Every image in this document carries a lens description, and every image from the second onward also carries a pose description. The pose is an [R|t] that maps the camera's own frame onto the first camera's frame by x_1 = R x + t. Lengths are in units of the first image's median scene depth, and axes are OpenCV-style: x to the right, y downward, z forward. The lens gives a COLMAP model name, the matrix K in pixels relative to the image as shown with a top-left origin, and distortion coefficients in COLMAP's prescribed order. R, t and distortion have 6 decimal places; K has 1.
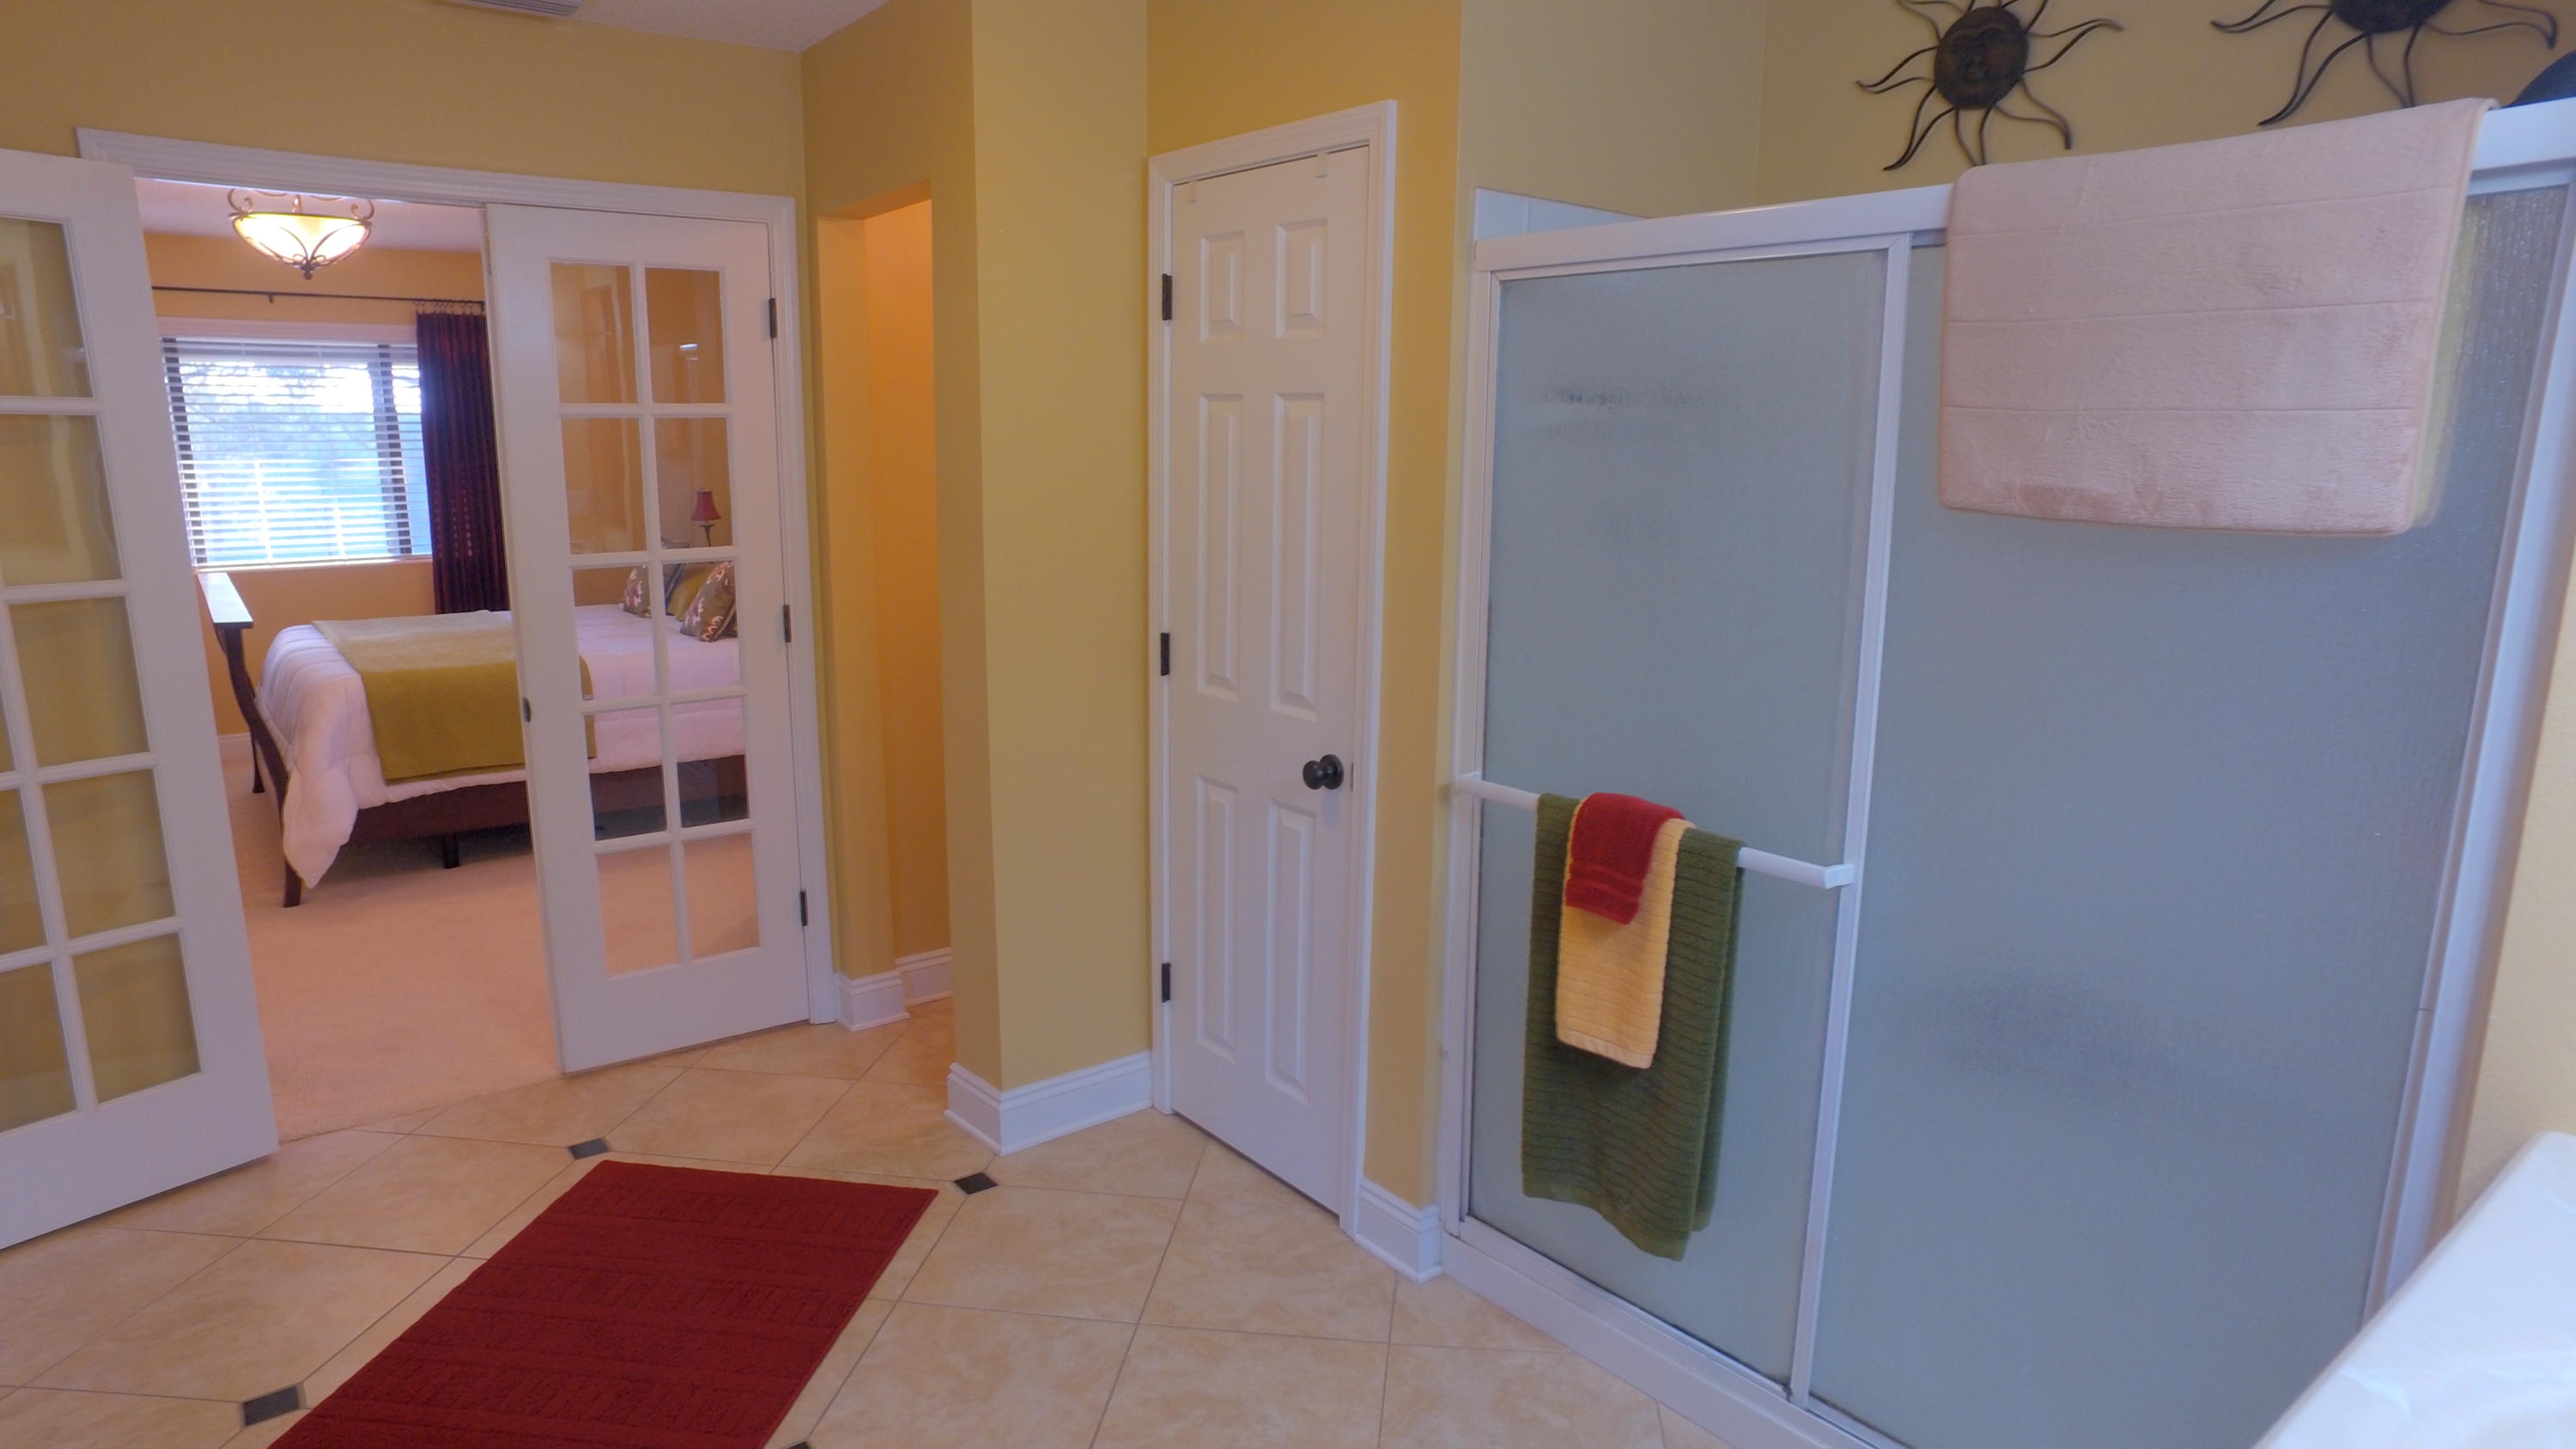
lens RADIAL K [[1477.6, 0, 1285.2], [0, 1477.6, 728.2], [0, 0, 1]] dist [-0.063936, 0.019233]
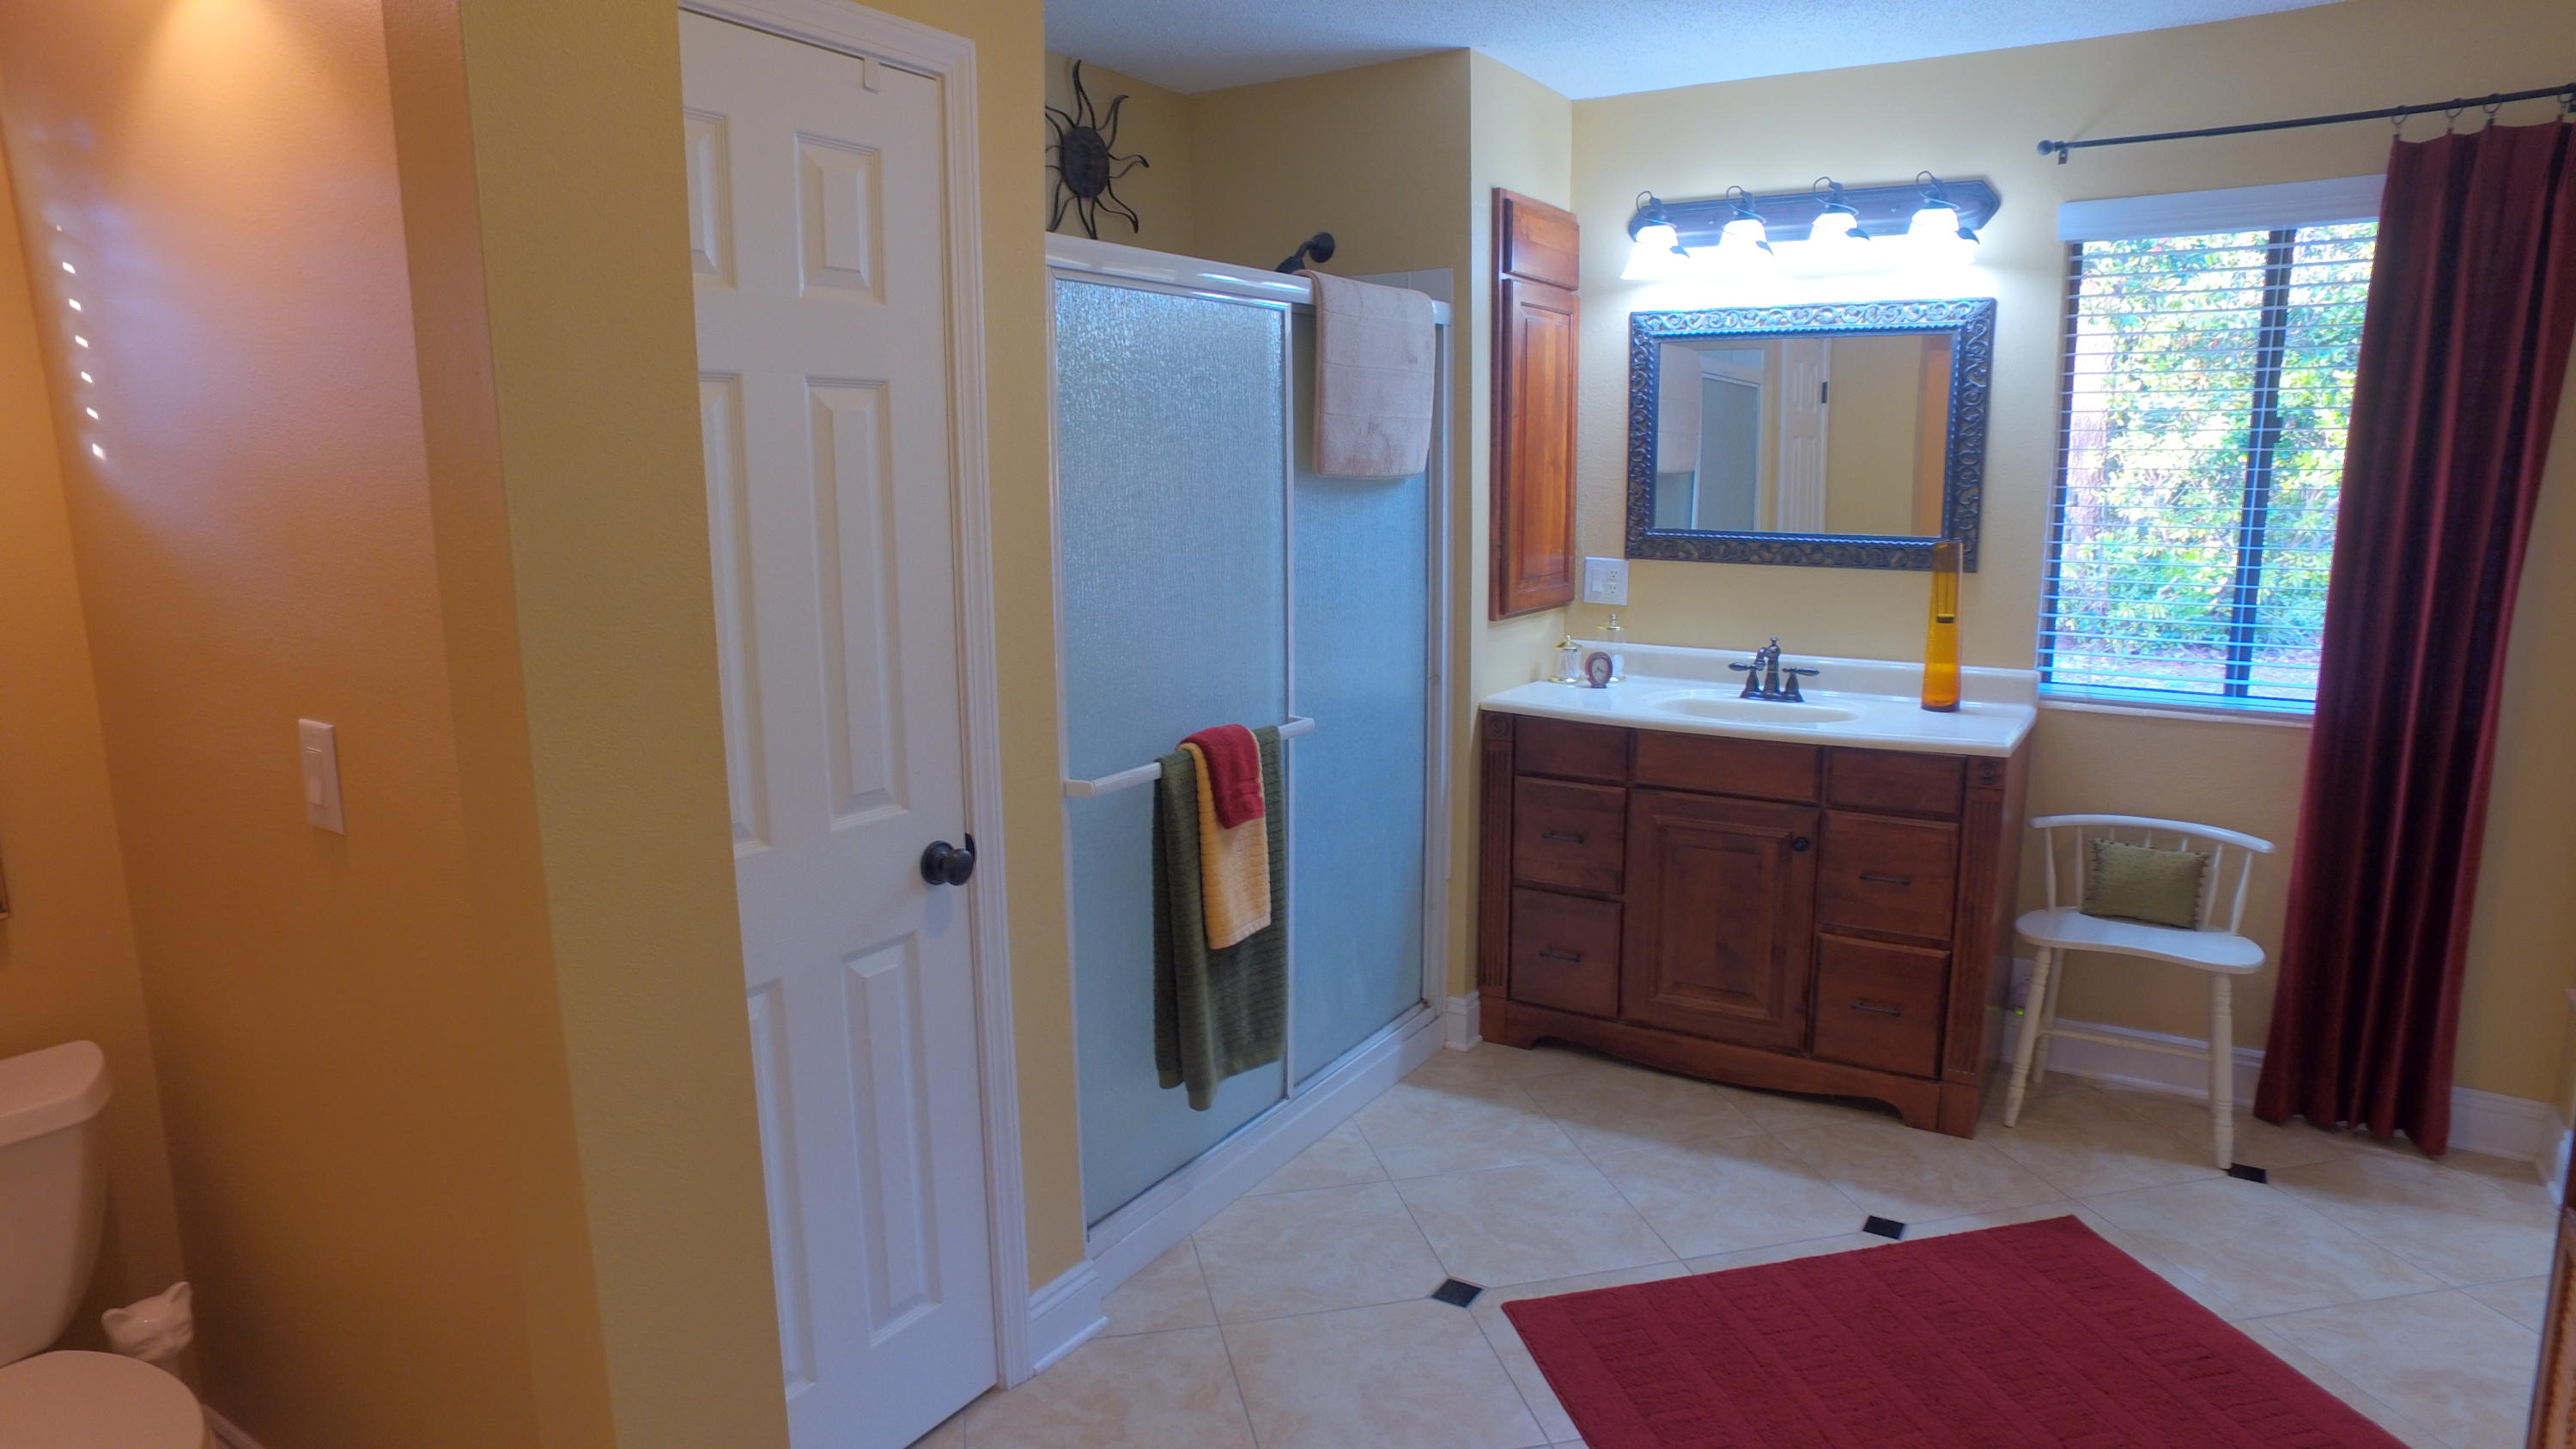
lens RADIAL K [[1477.6, 0, 1287.5], [0, 1477.6, 731.5], [0, 0, 1]] dist [-0.063936, 0.019233]
pose [[-0.311234, -0.176824, 0.933738, -0.935074], [0.197753, 0.948979, 0.245626, -0.240621], [-0.929530, 0.261097, -0.260387, 1.268737]]
